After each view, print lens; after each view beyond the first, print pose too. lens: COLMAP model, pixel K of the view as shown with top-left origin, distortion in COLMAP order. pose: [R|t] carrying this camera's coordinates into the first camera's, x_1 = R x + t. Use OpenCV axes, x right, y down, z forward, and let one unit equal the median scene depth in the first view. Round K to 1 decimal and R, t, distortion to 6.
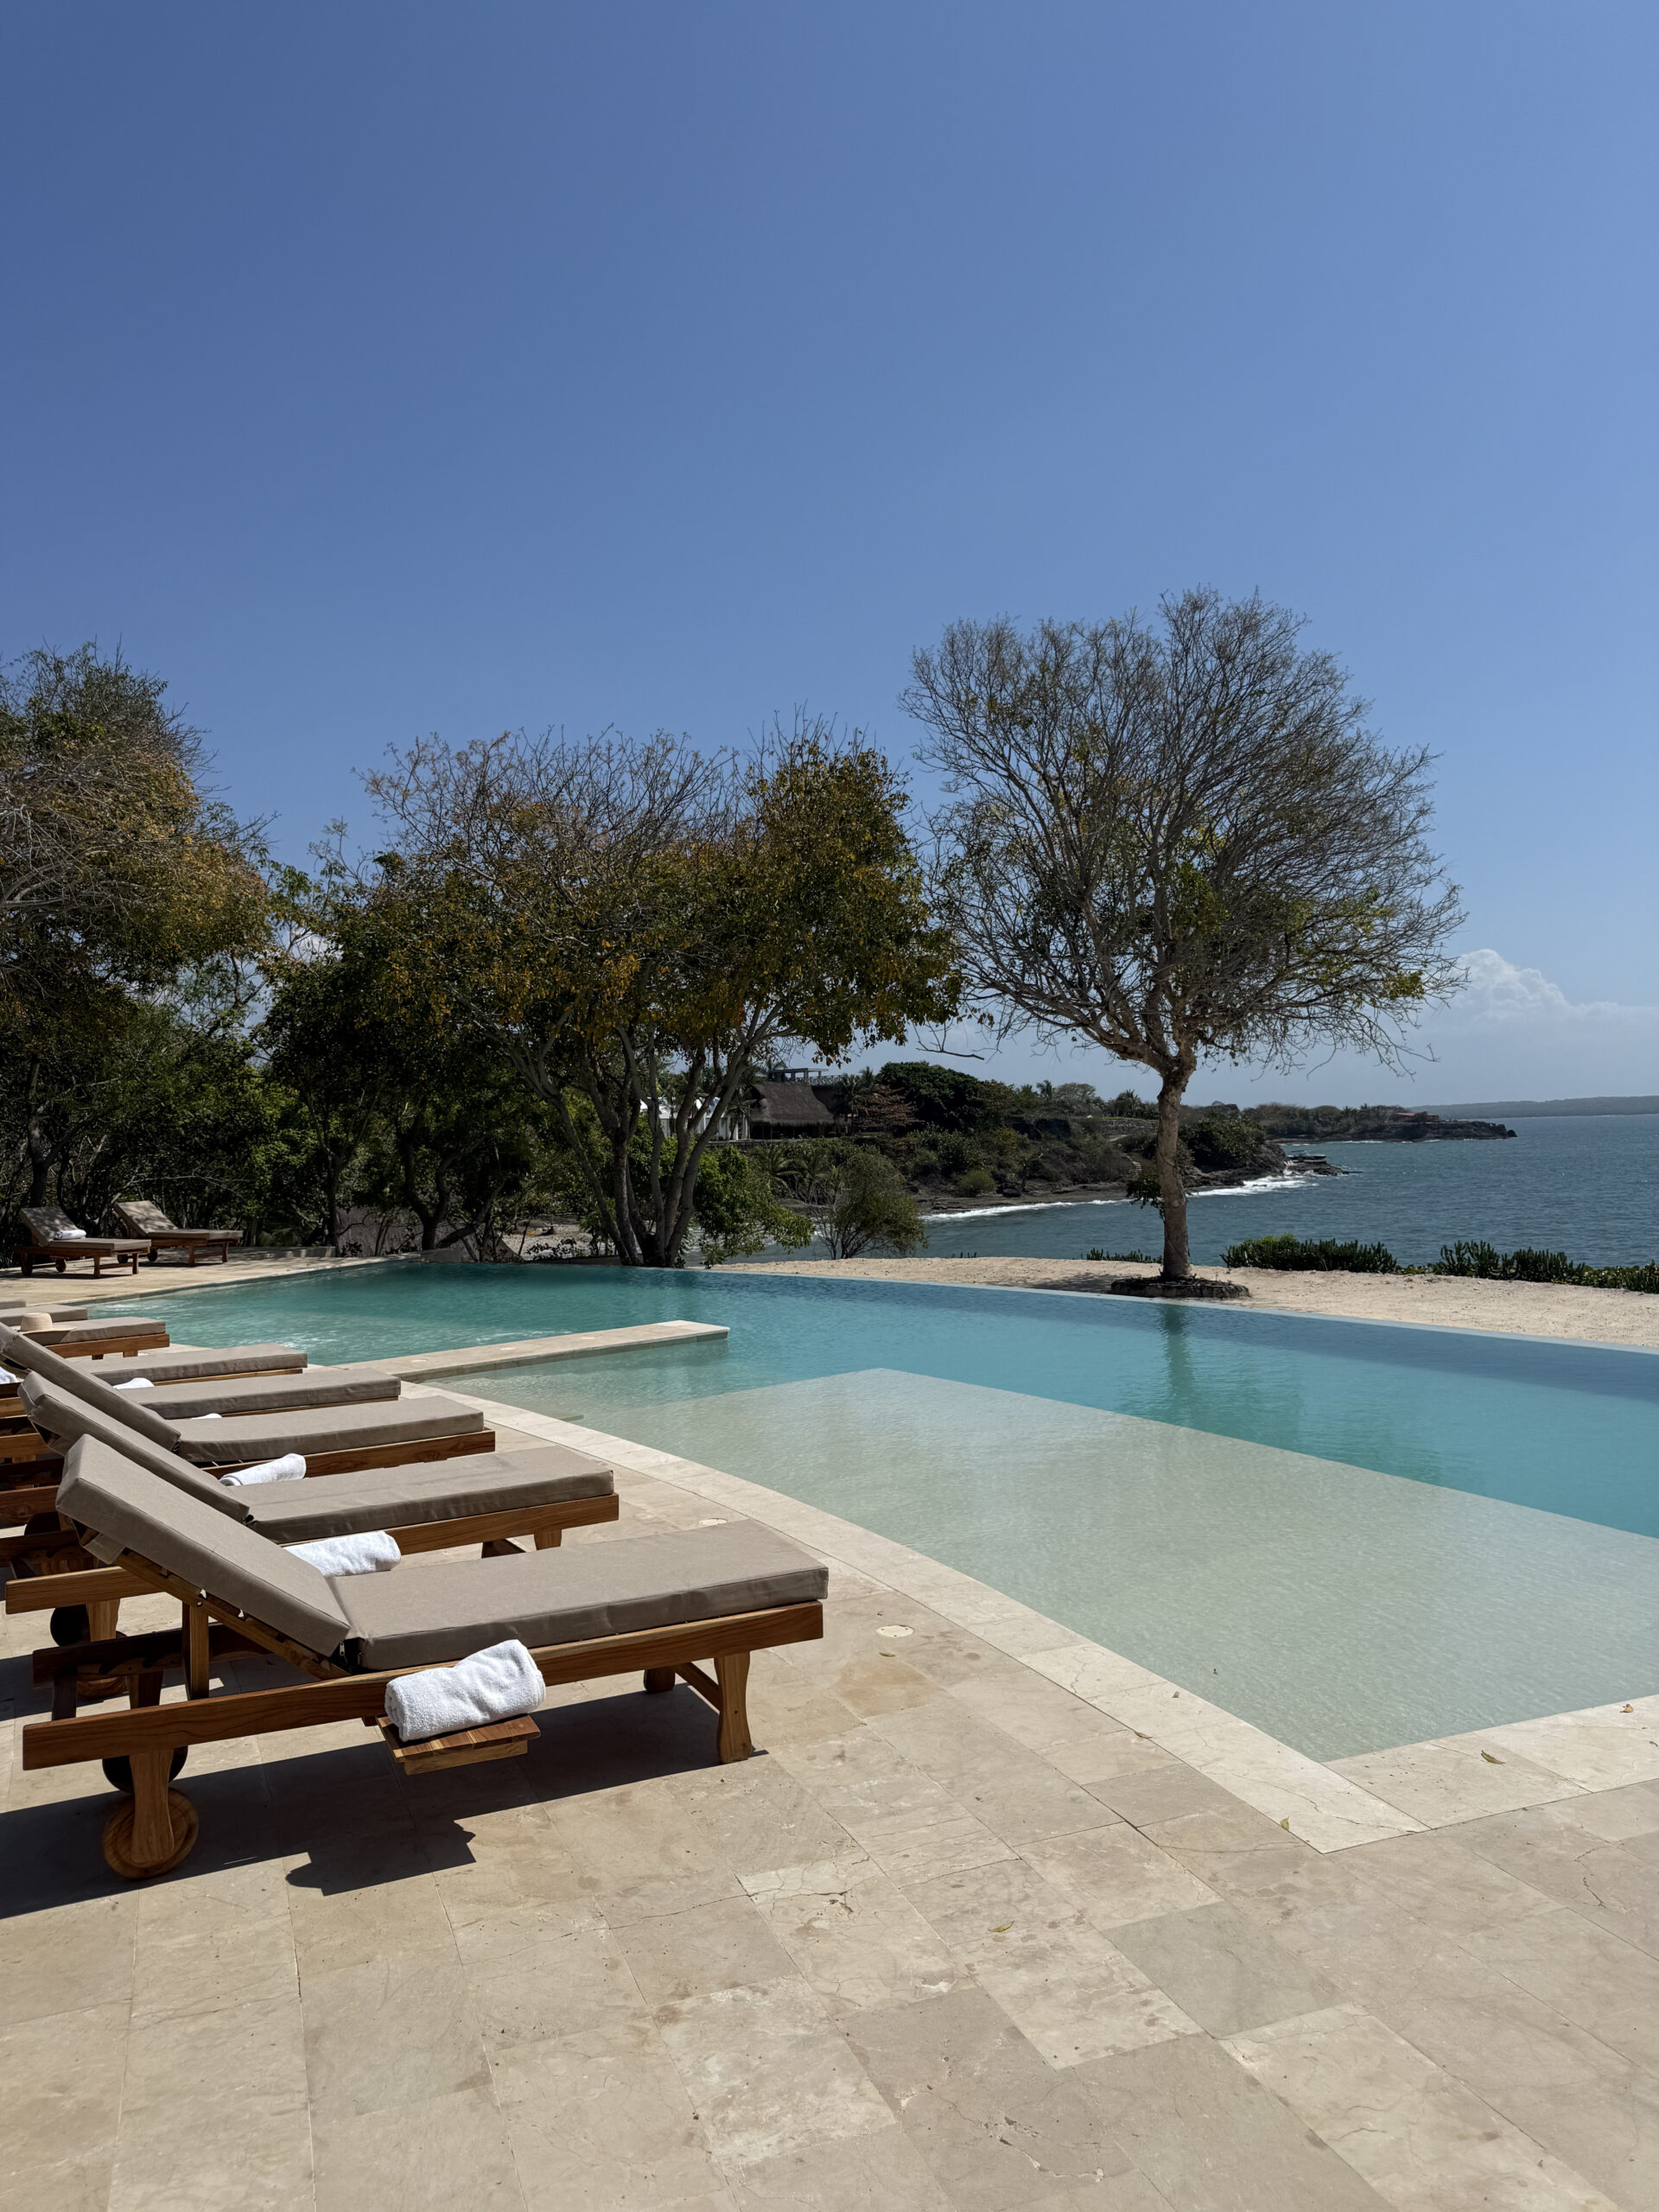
lens RADIAL K [[1559.7, 0, 822.4], [0, 1559.7, 1112.1], [0, 0, 1]] dist [0.164599, -0.339009]
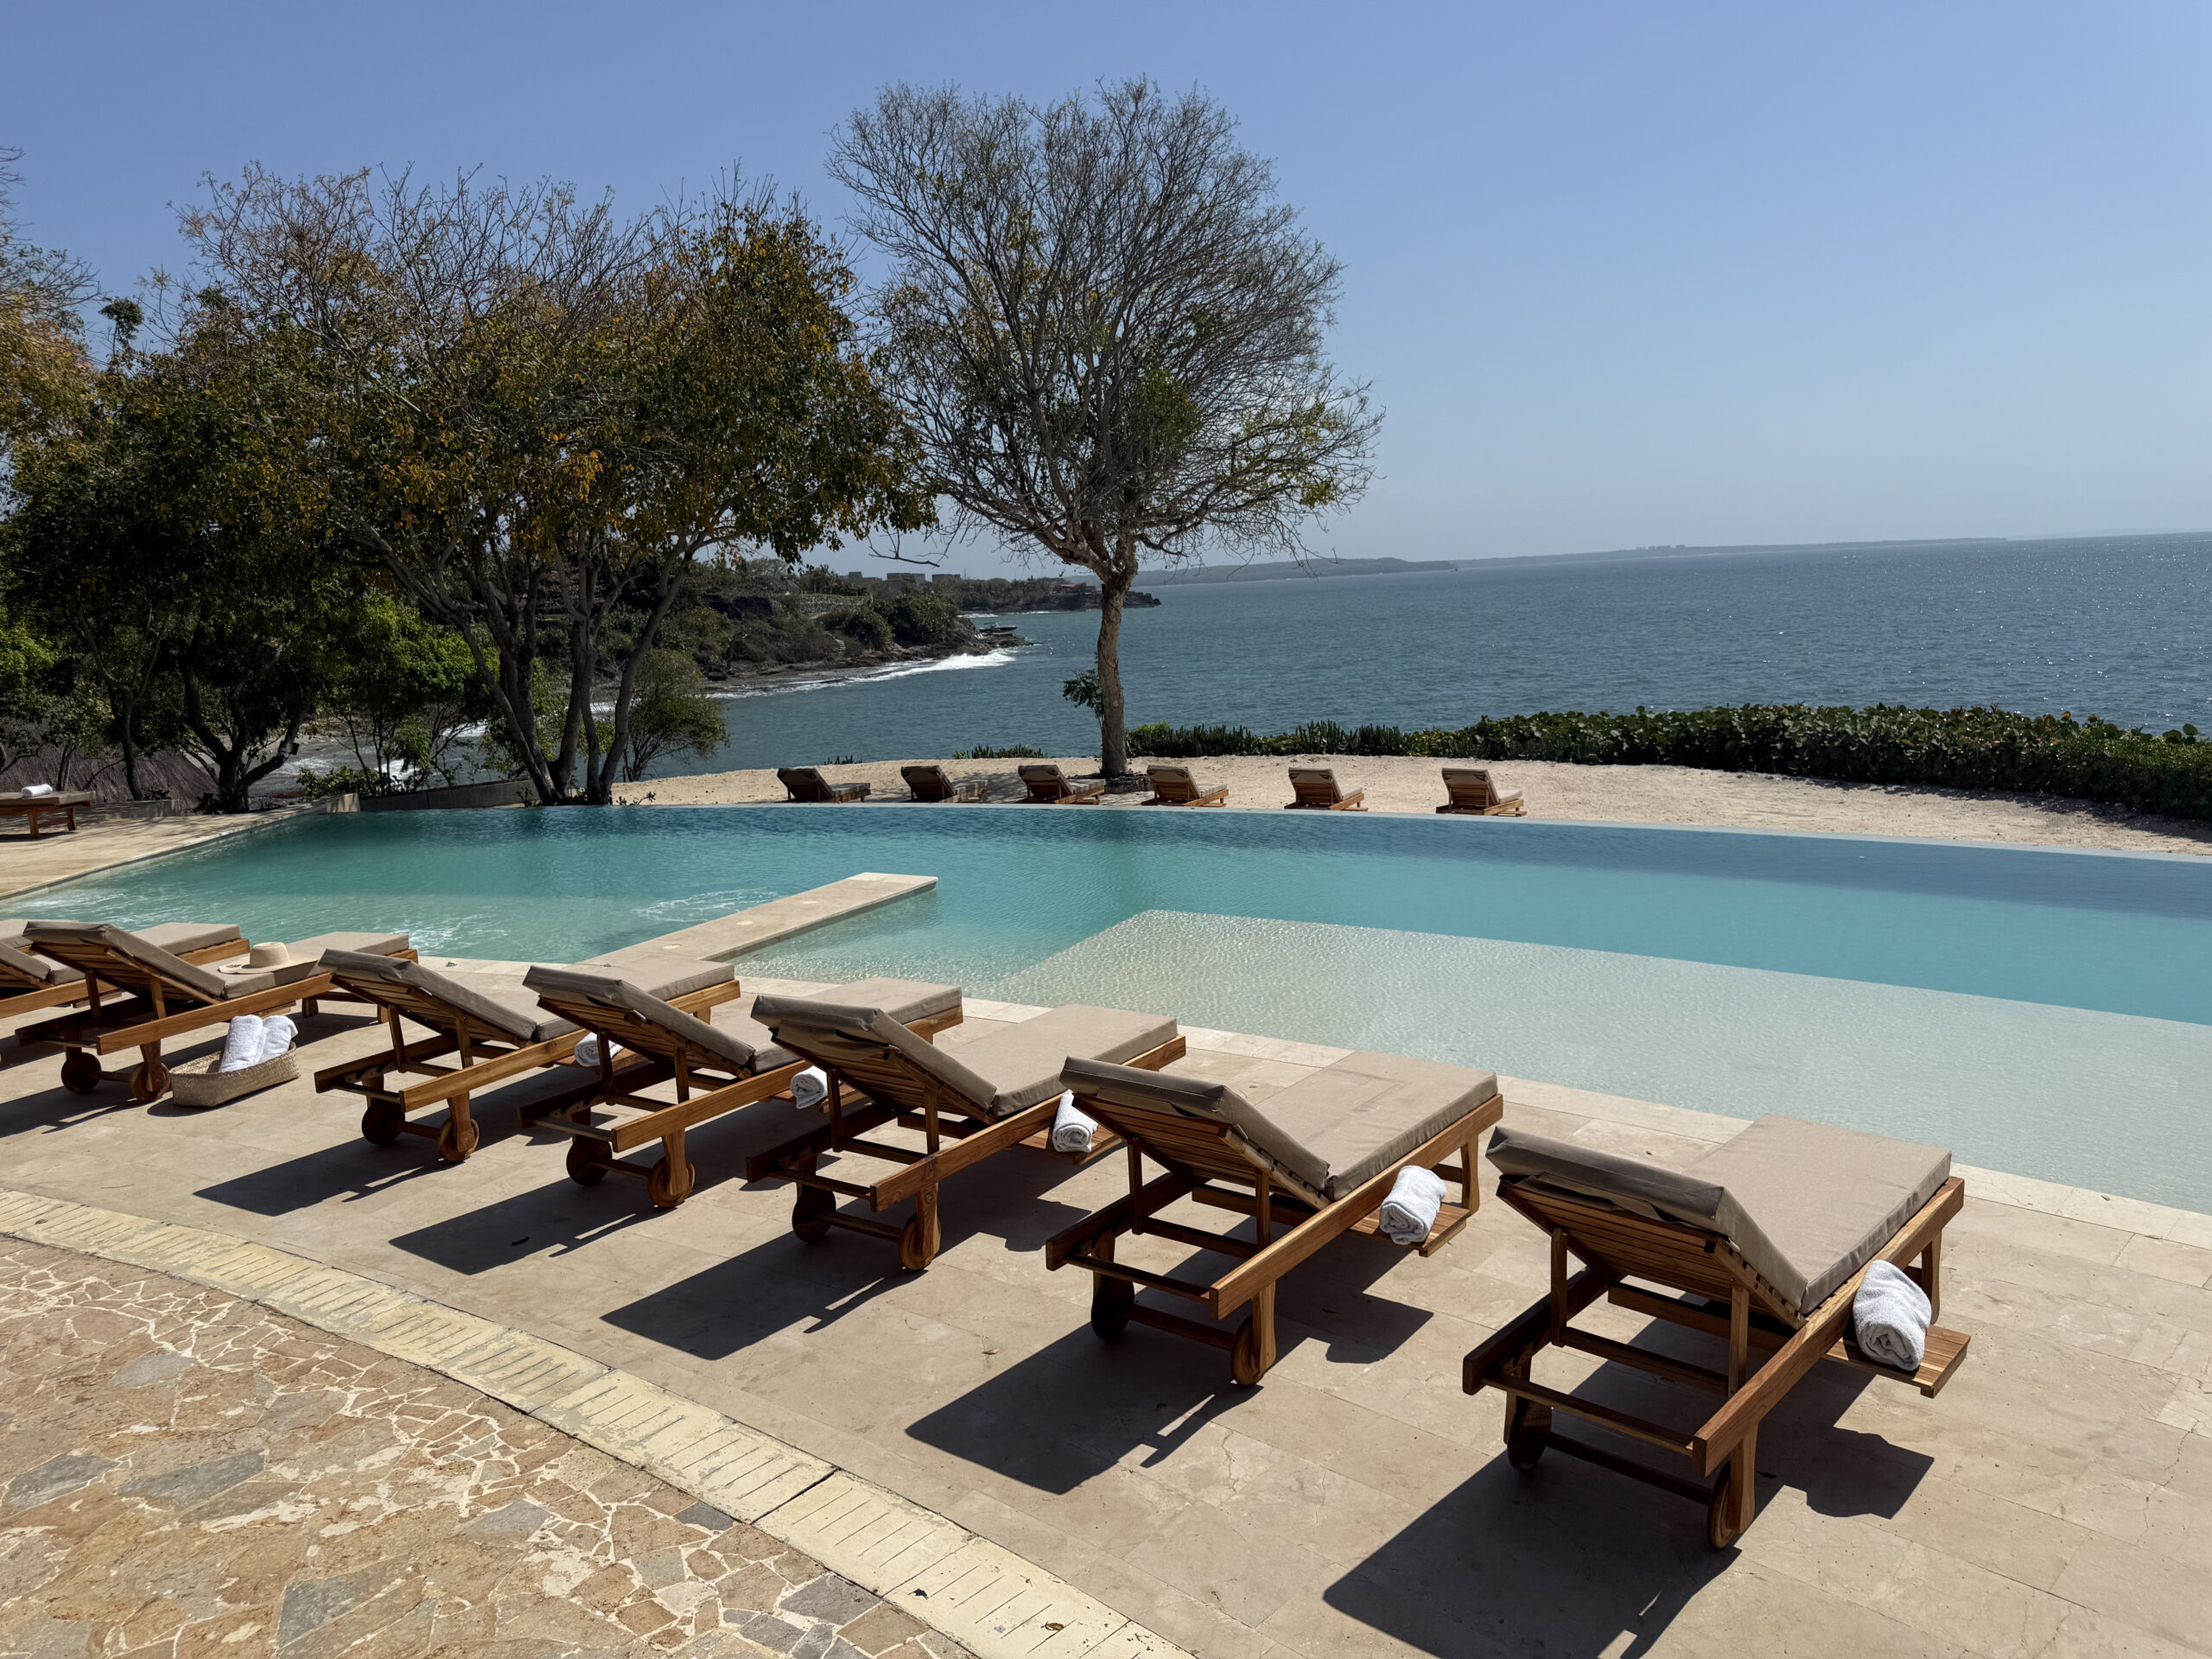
lens RADIAL K [[1563.8, 0, 1118.1], [0, 1563.8, 826.1], [0, 0, 1]] dist [0.105222, -0.129180]
pose [[0.924067, -0.075670, 0.374664, -0.131033], [0.018031, 0.987747, 0.155020, -0.017412], [-0.381804, -0.136493, 0.914109, 0.029354]]
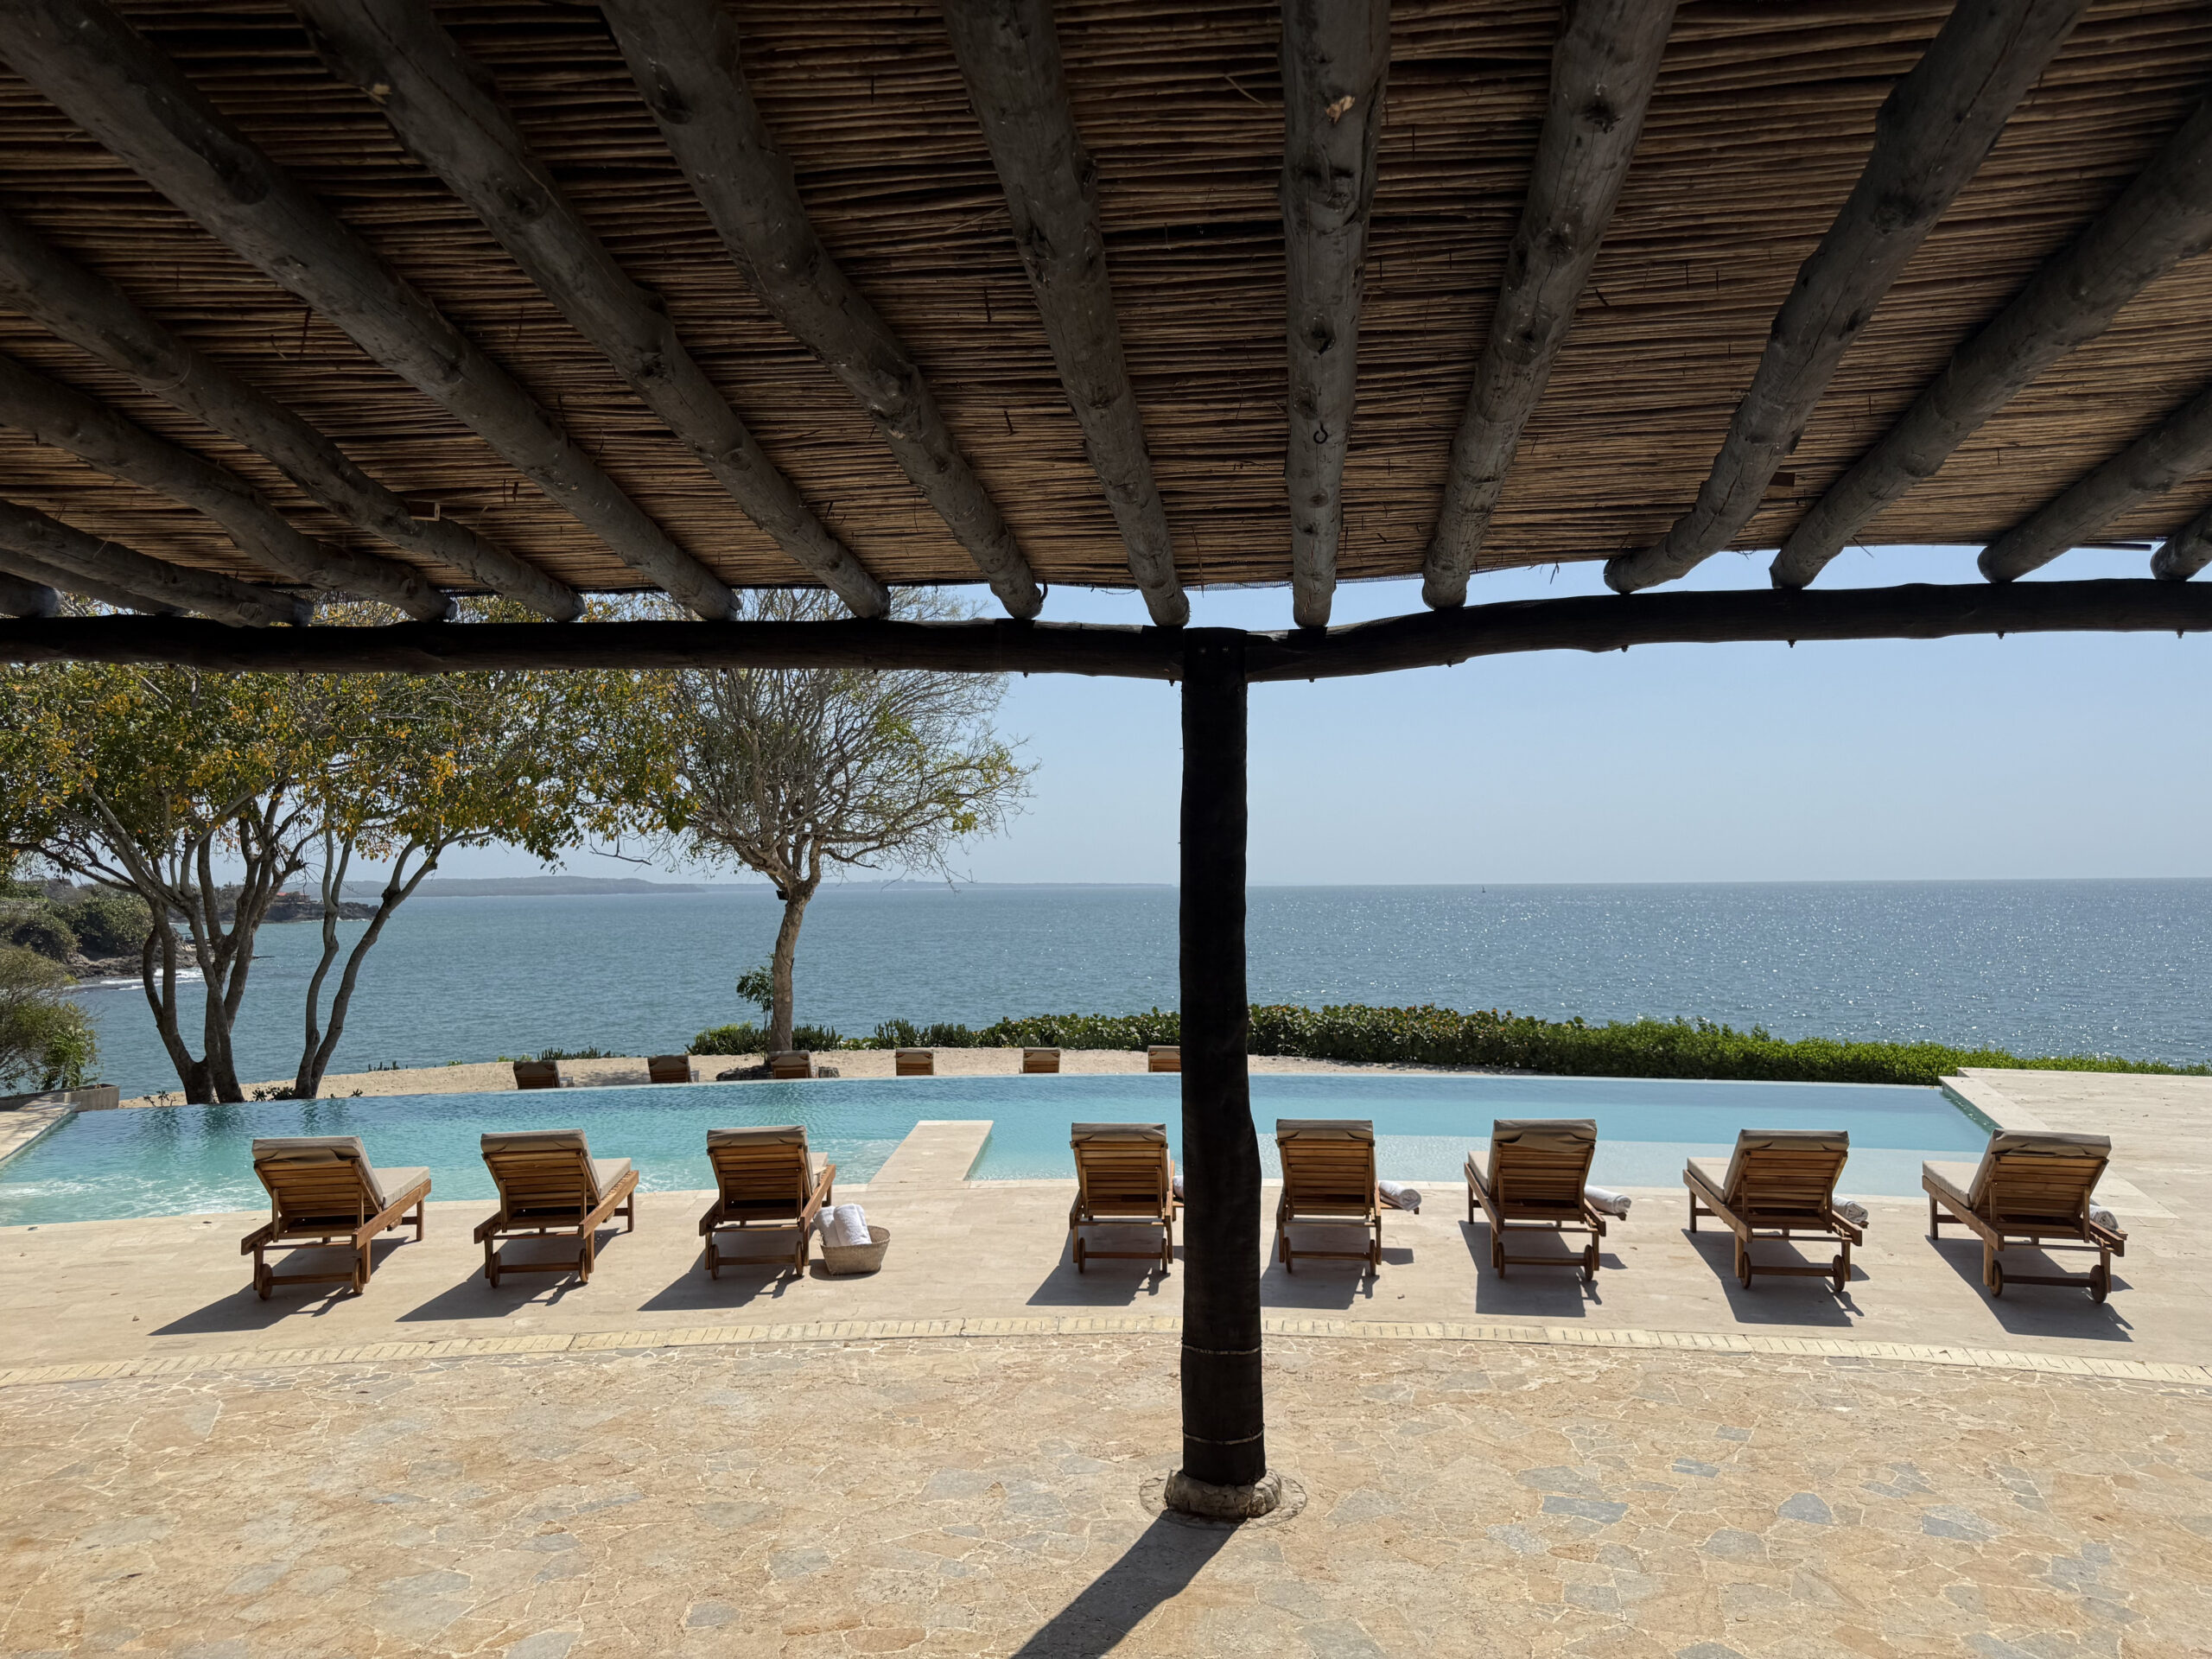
lens RADIAL K [[1559.7, 0, 1113.5], [0, 1559.7, 840.0], [0, 0, 1]] dist [0.164599, -0.339009]
pose [[0.648106, 0.041096, 0.760441, -0.379322], [-0.015812, 0.999054, -0.040515, -0.011413], [-0.761386, 0.014234, 0.648142, 0.064586]]
